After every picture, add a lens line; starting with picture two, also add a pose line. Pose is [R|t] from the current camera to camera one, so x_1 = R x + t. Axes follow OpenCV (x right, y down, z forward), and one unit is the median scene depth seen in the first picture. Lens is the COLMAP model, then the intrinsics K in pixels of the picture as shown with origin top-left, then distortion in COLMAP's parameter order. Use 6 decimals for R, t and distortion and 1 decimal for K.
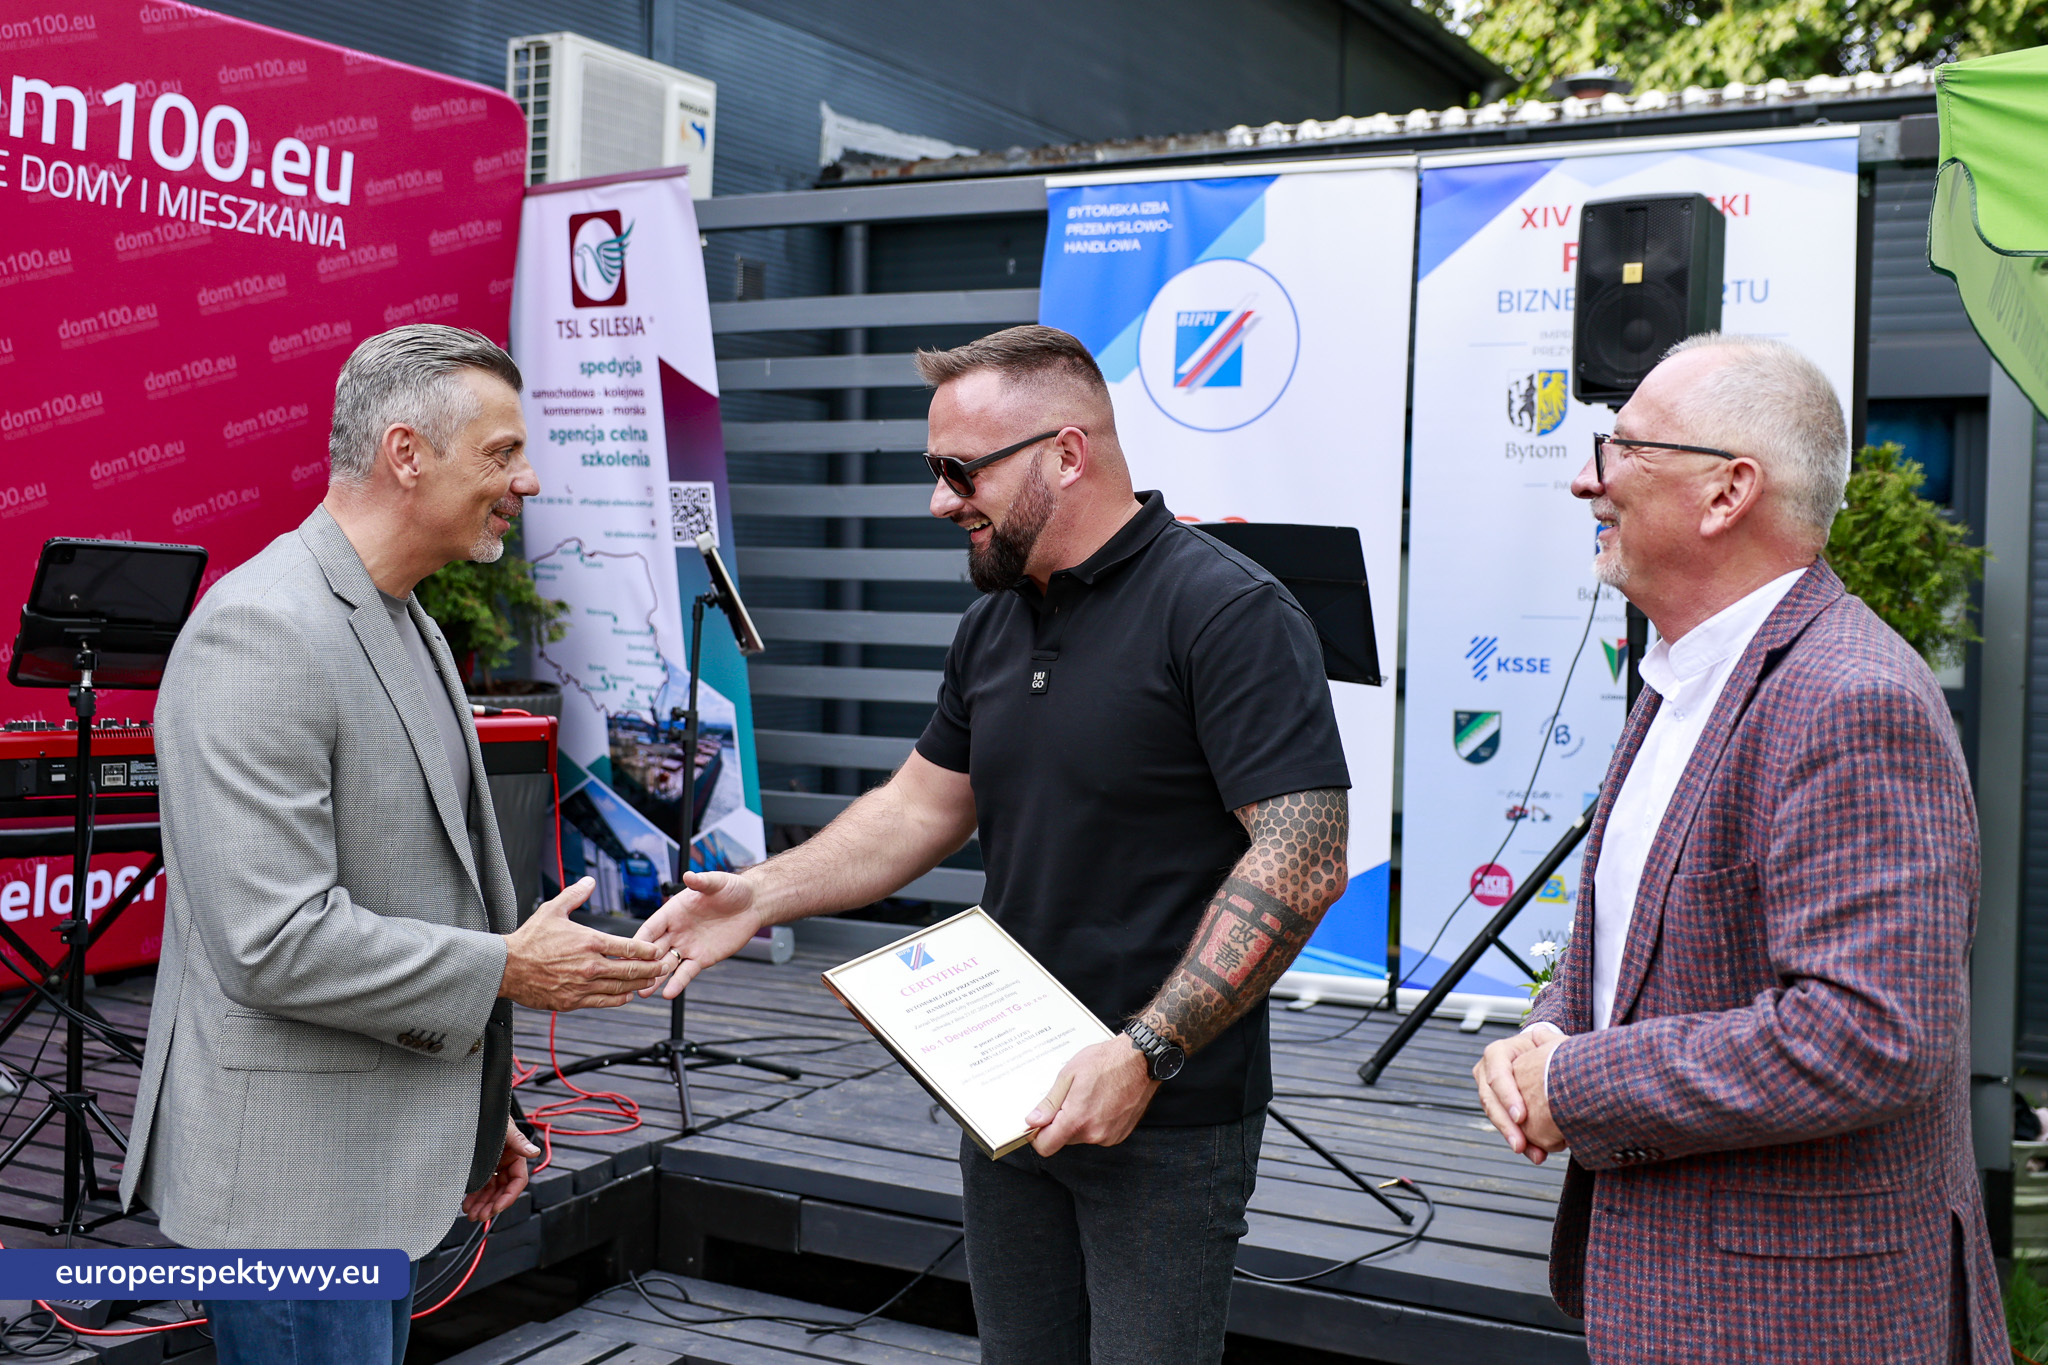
lens RADIAL K [[2172.4, 0, 1056.3], [0, 2172.4, 628.7], [0, 0, 1]] dist [-0.037869, 0.000000]
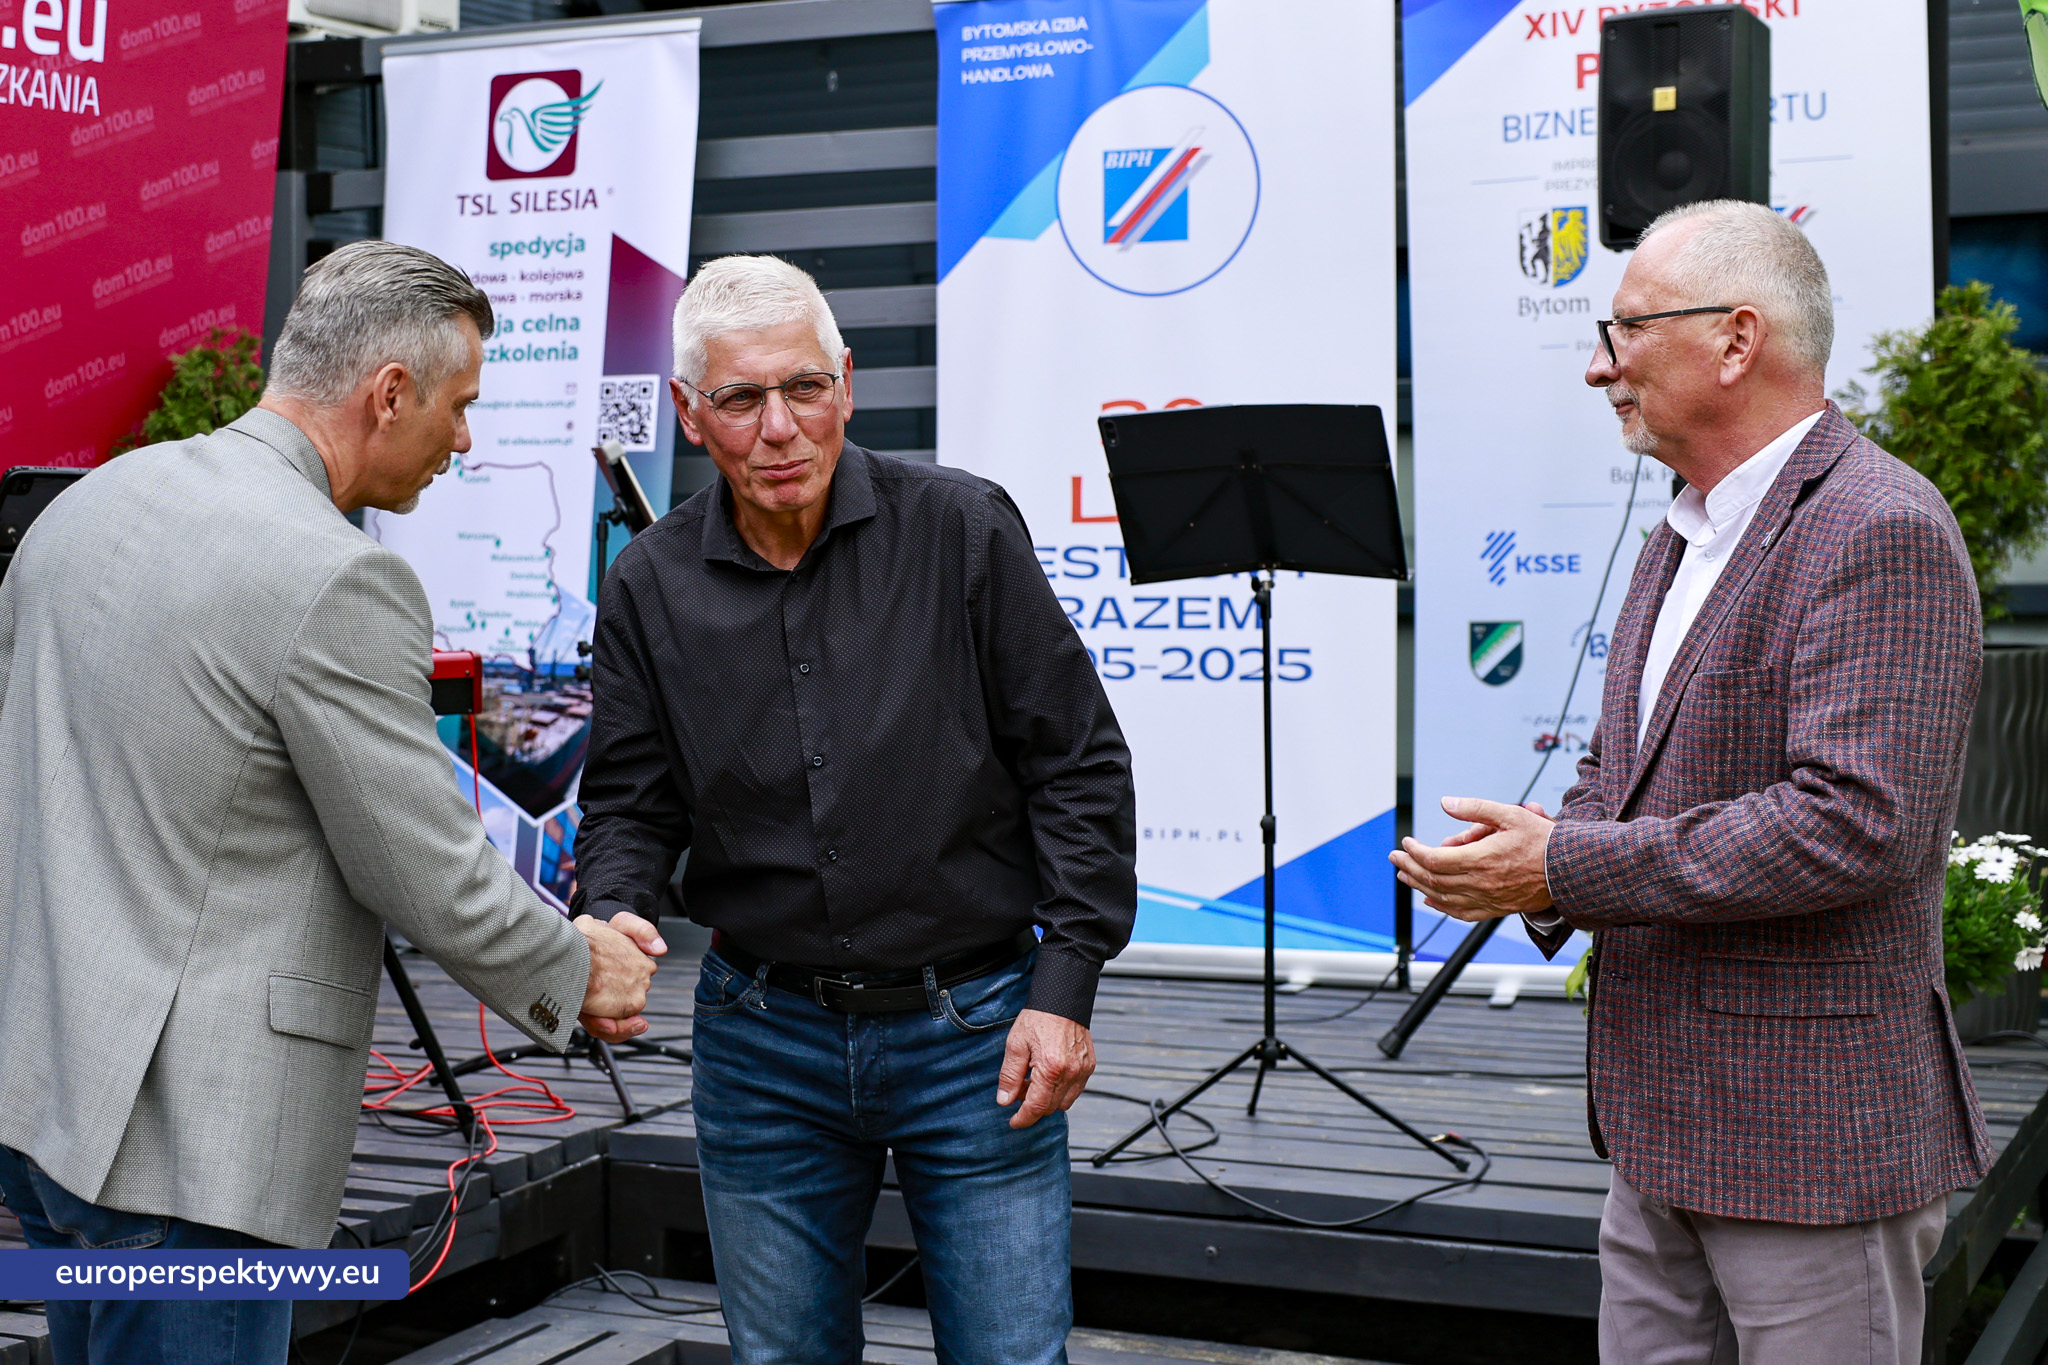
lens RADIAL K [[3225.4, 0, 749.6], [0, 3225.4, 538.3], [0, 0, 1]] dist [-0.028919, 0.000000]
pose [[0.999204, -0.036877, -0.015221, -0.070474], [0.036704, 0.999260, -0.011487, 0.009900], [0.015633, 0.010919, 0.999818, -0.235745]]
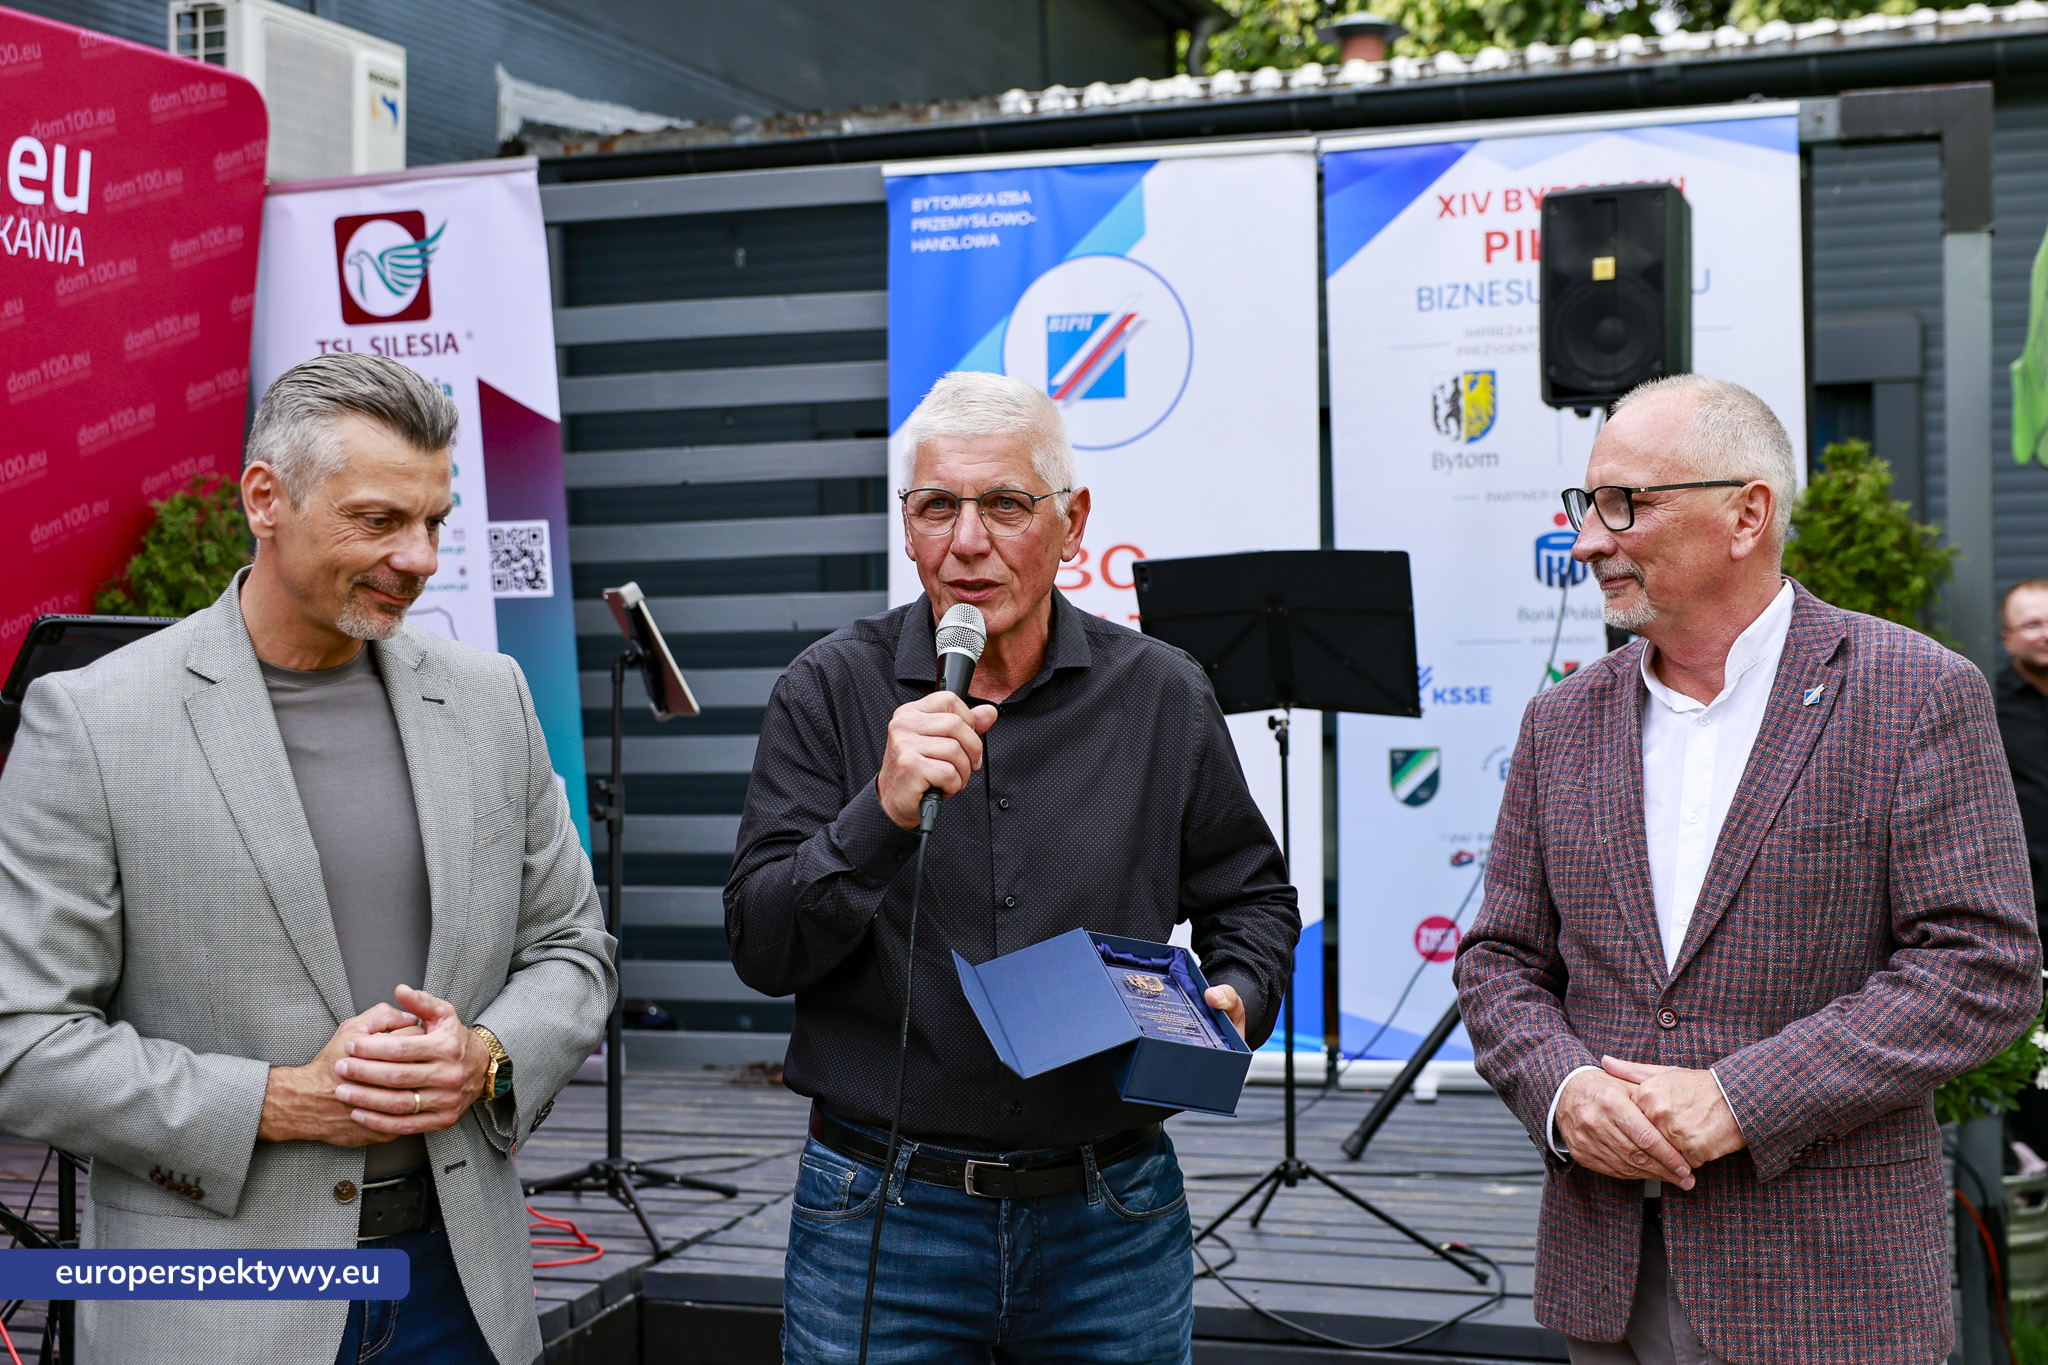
lens RADIAL K [[2672.5, 0, 1018.1], [0, 2672.5, 660.6], [0, 0, 1]] dist [-0.036850, 0.000000]
pose [[0.988150, -0.042531, 0.147479, -0.133271], [0.043568, 0.999043, -0.003805, -0.001611], [-0.147176, 0.010185, 0.989058, -0.082550]]
